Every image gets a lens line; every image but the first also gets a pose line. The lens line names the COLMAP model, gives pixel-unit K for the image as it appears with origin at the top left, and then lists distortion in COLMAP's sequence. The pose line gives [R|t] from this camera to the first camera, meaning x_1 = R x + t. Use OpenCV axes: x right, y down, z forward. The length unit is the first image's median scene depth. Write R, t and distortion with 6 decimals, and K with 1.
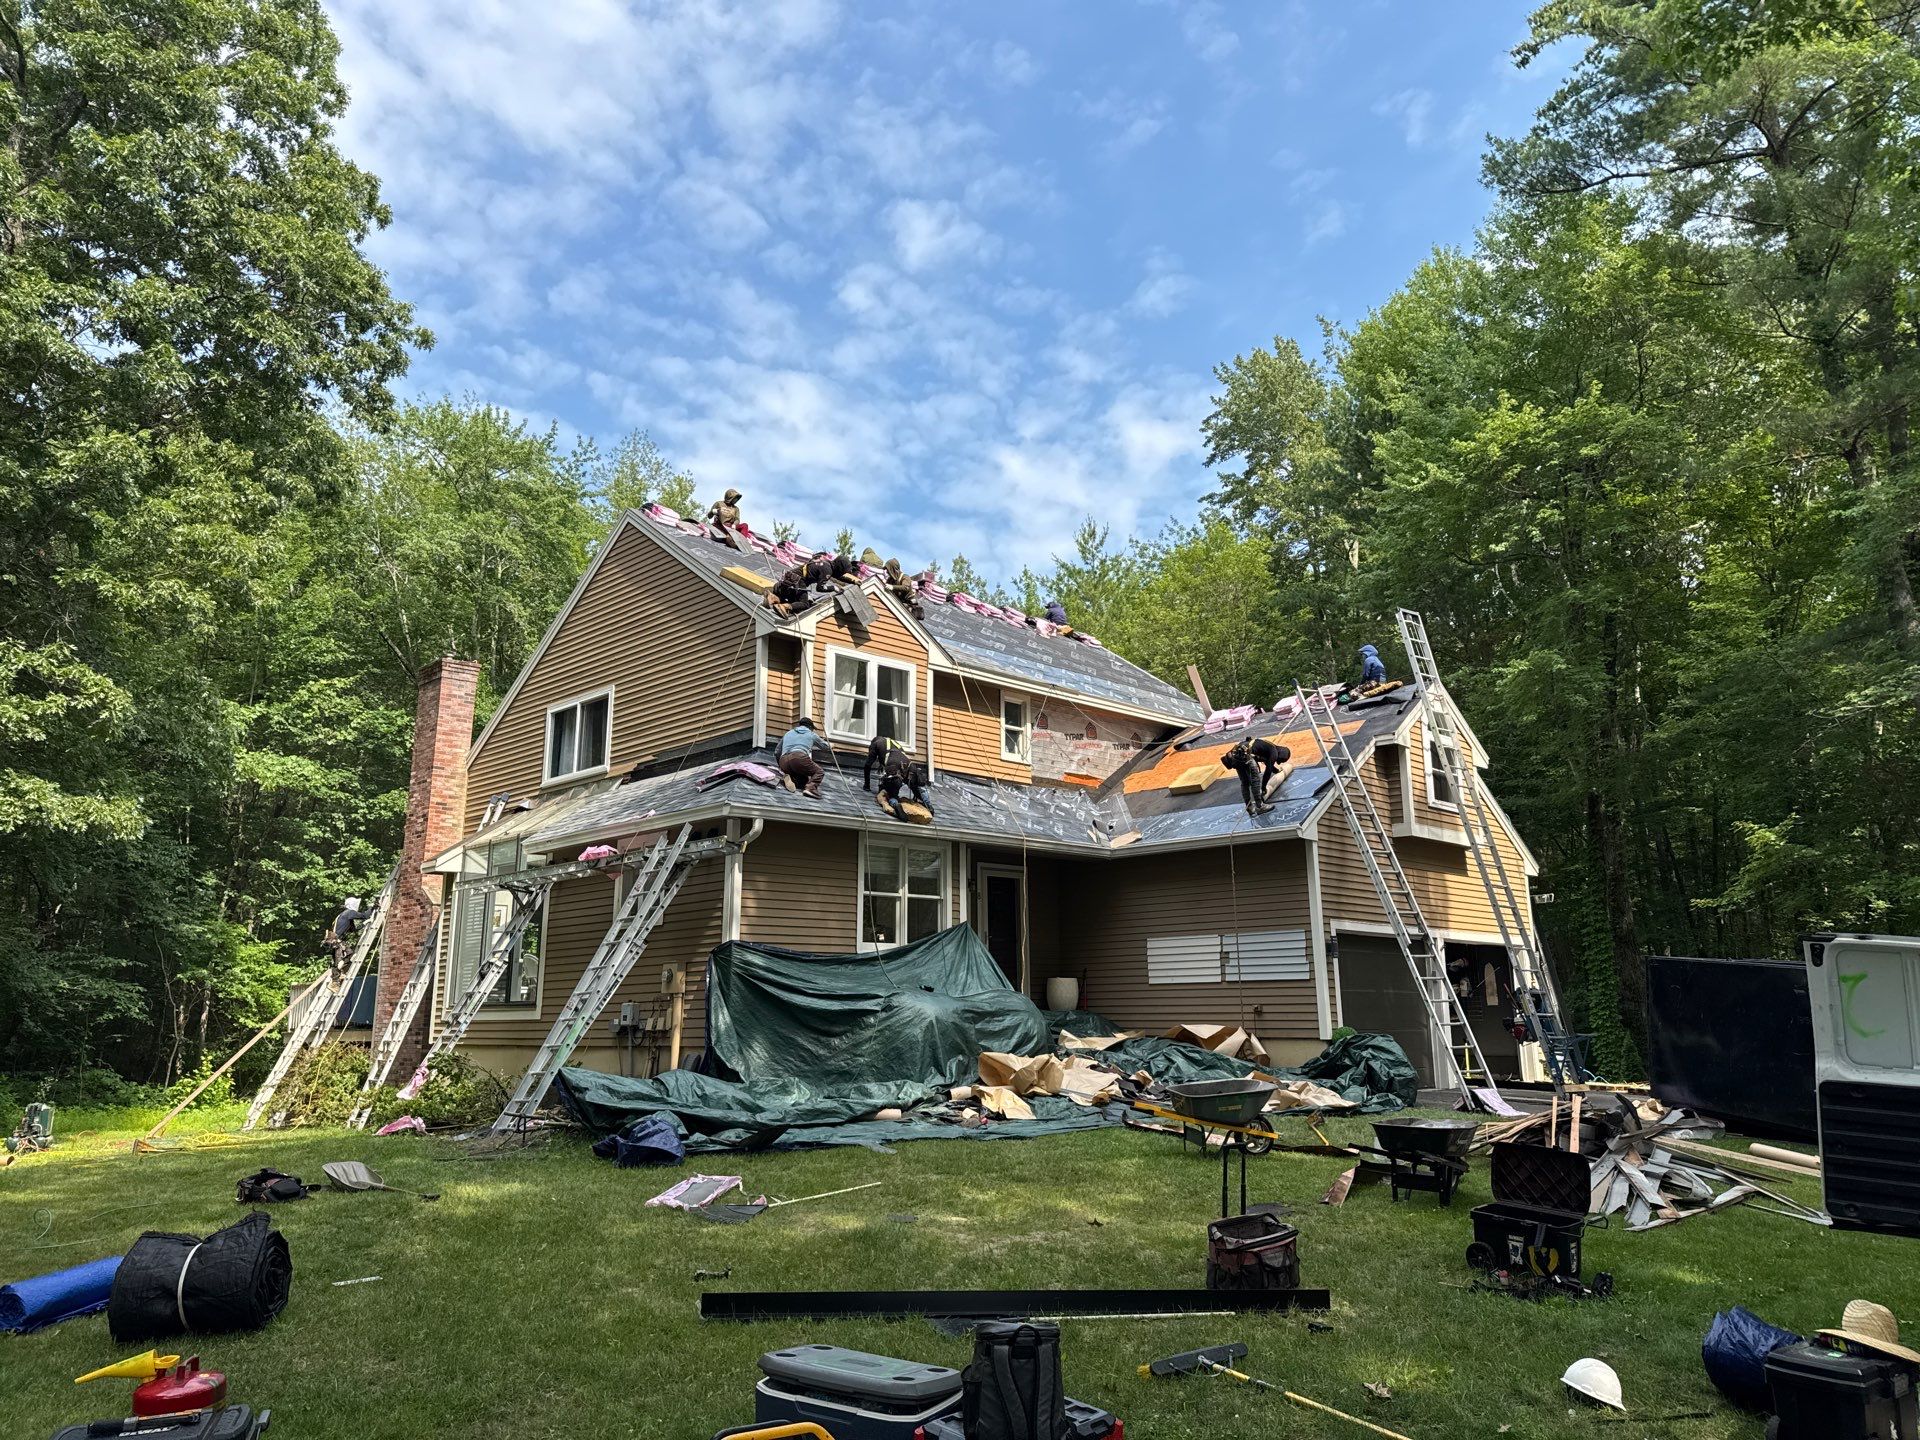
lens RADIAL K [[1380.1, 0, 975.0], [0, 1380.1, 684.0], [0, 0, 1]] dist [0.139261, -0.000435]
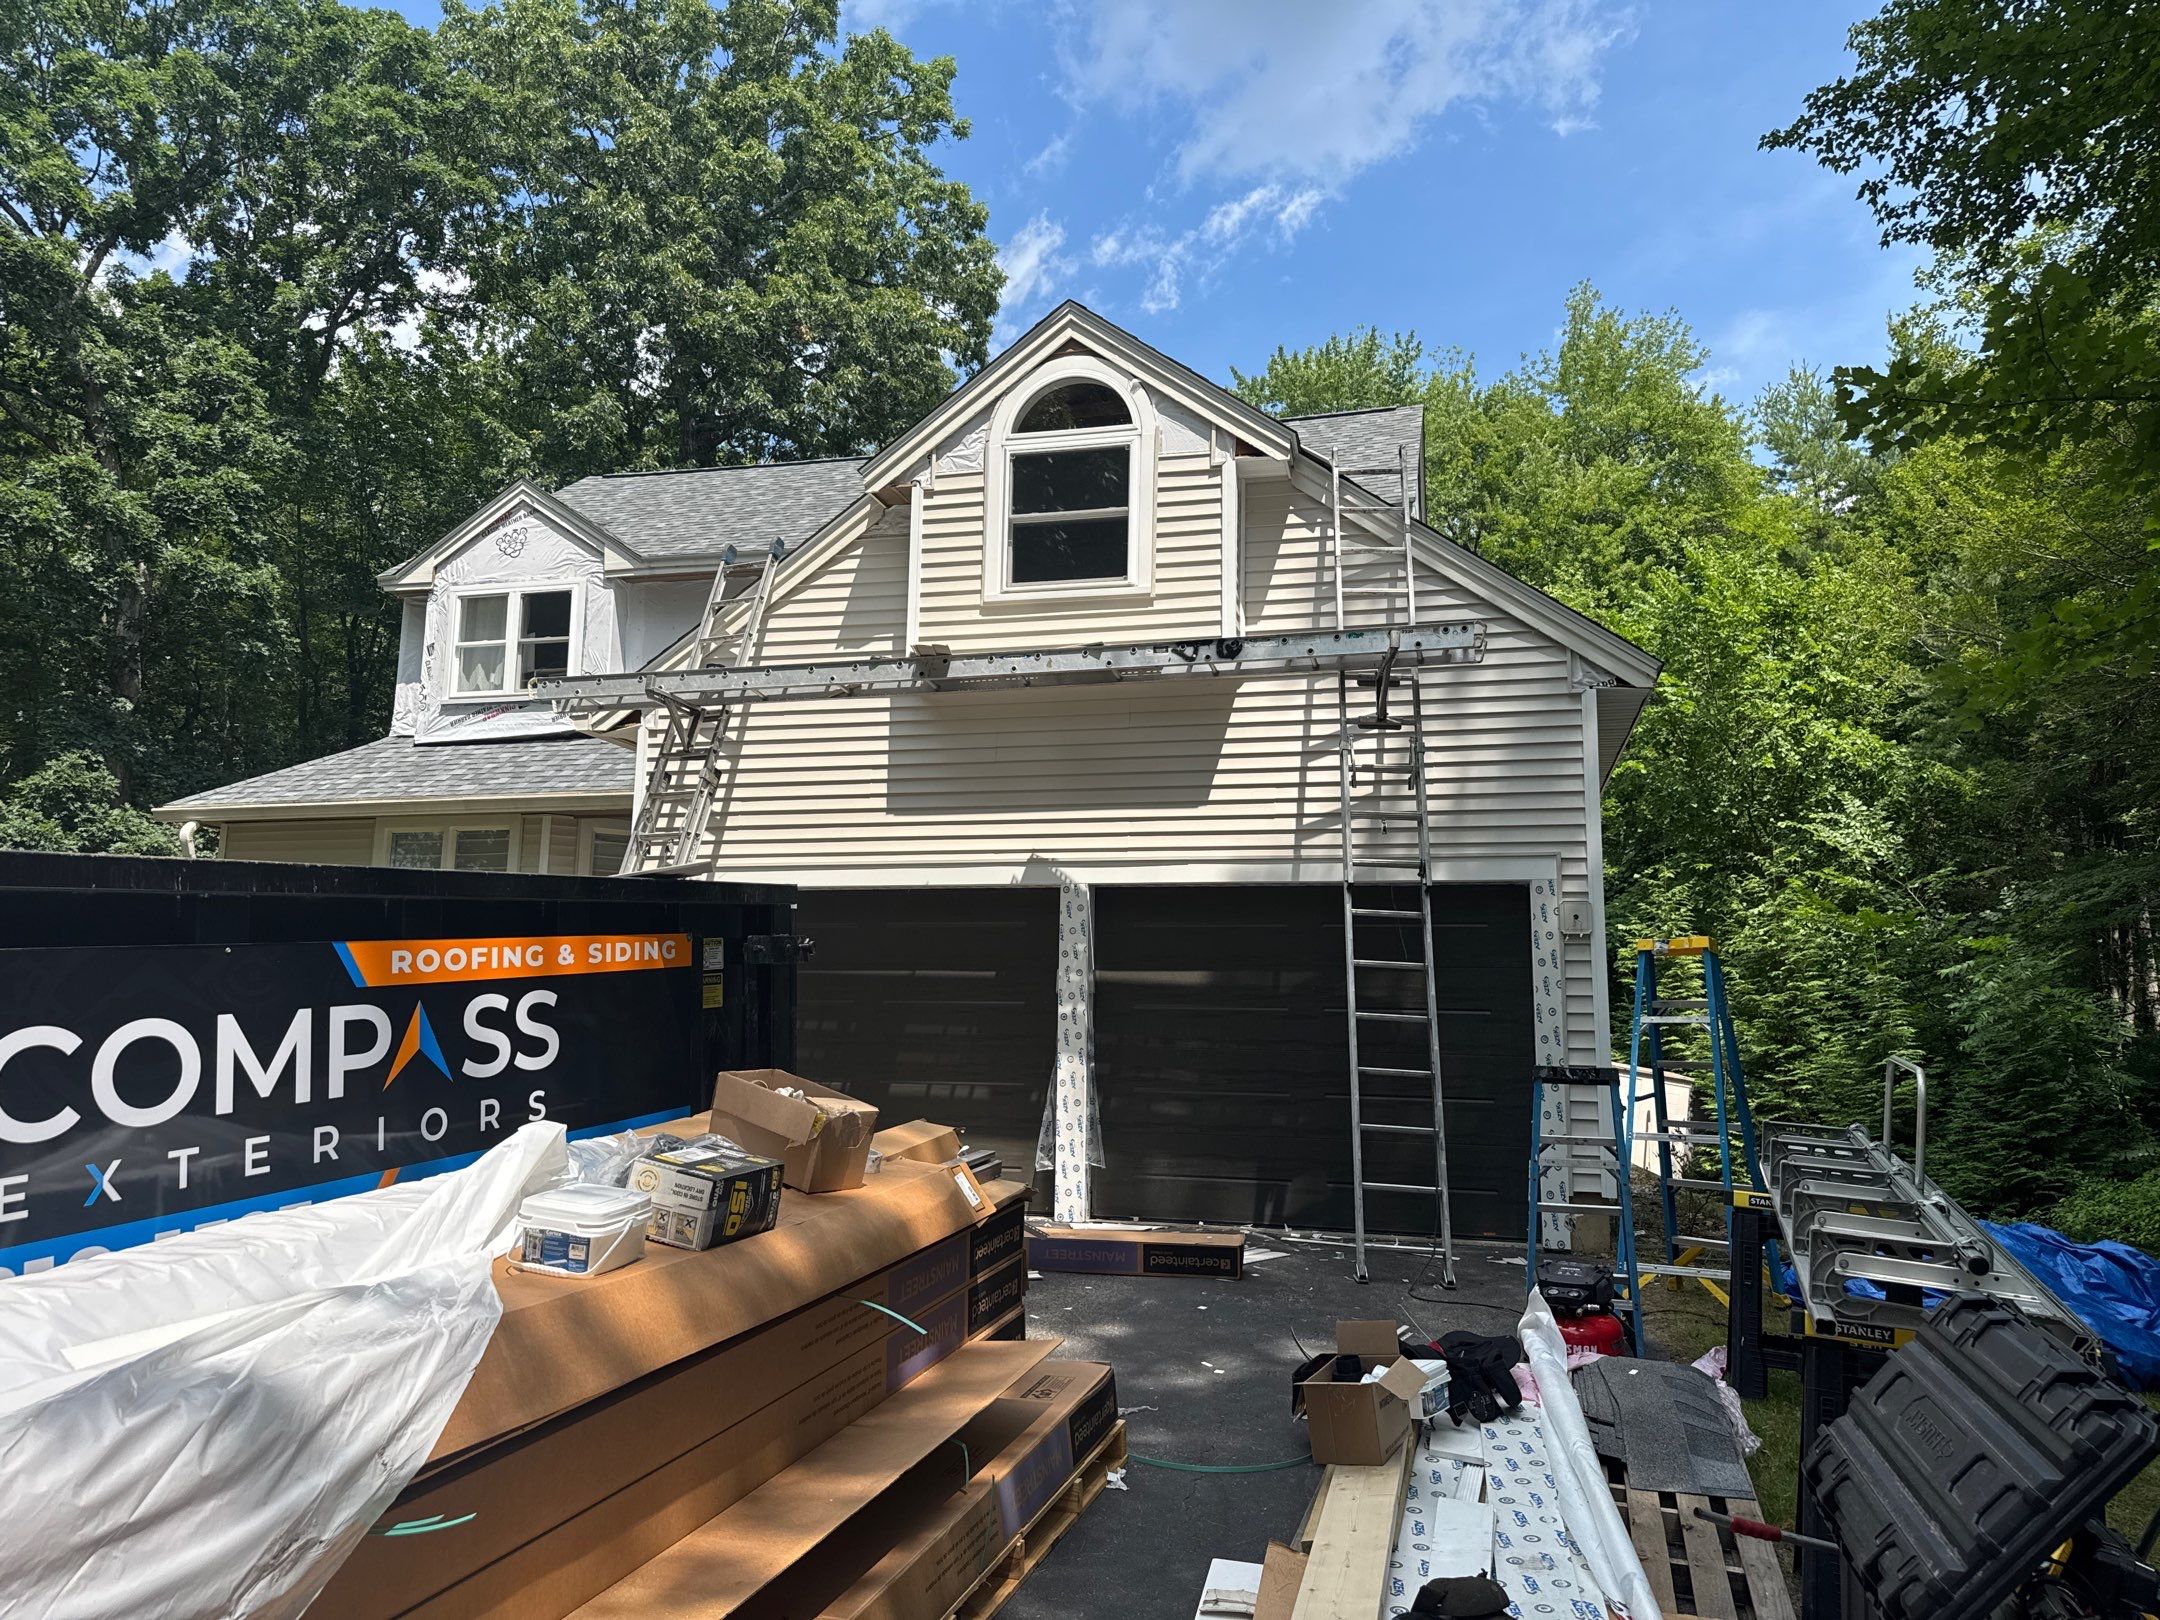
lens RADIAL K [[1497.9, 0, 1080.0], [0, 1497.9, 810.0], [0, 0, 1]] dist [0.090703, -0.000223]
pose [[0.507307, -0.118739, -0.853546, 0.737124], [0.182599, 0.982783, -0.028190, 0.170577], [0.842198, -0.141555, 0.520255, 0.756297]]
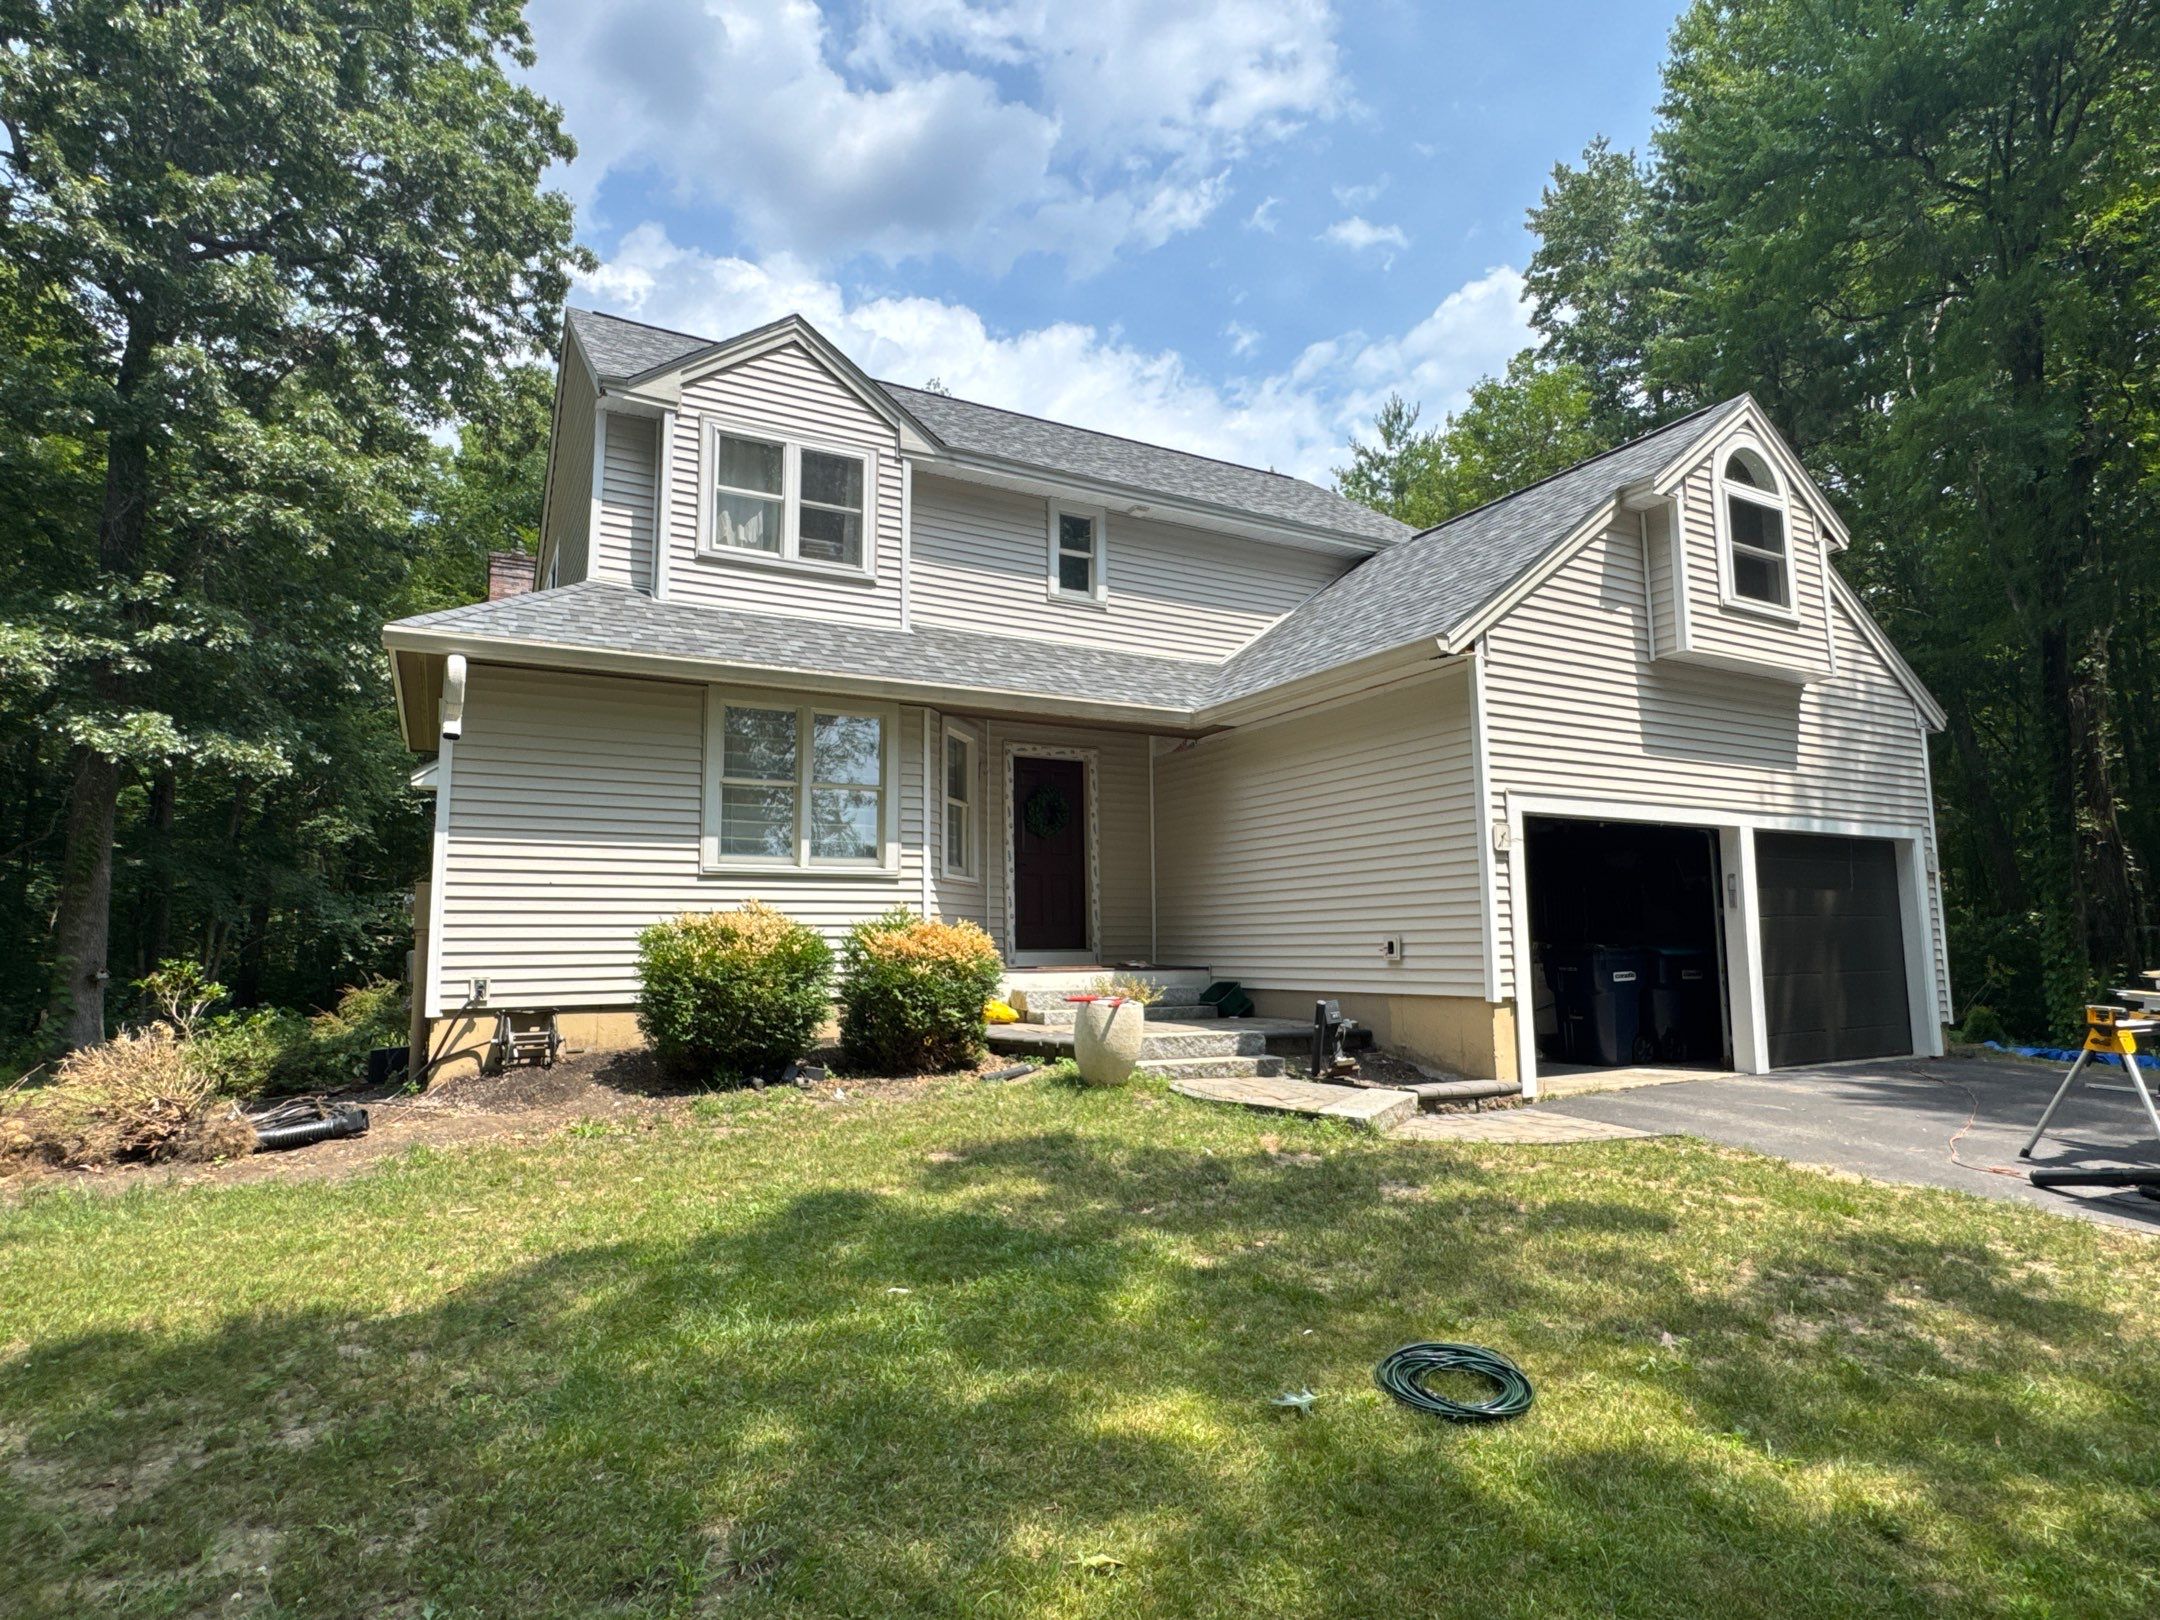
lens RADIAL K [[1163.2, 0, 1075.6], [0, 1163.2, 814.8], [0, 0, 1]] dist [-0.002685, -0.000738]
pose [[0.959095, -0.036501, -0.280722, 0.195380], [0.069183, 0.991805, 0.107409, 0.102537], [0.274501, -0.122437, 0.953760, 0.448849]]
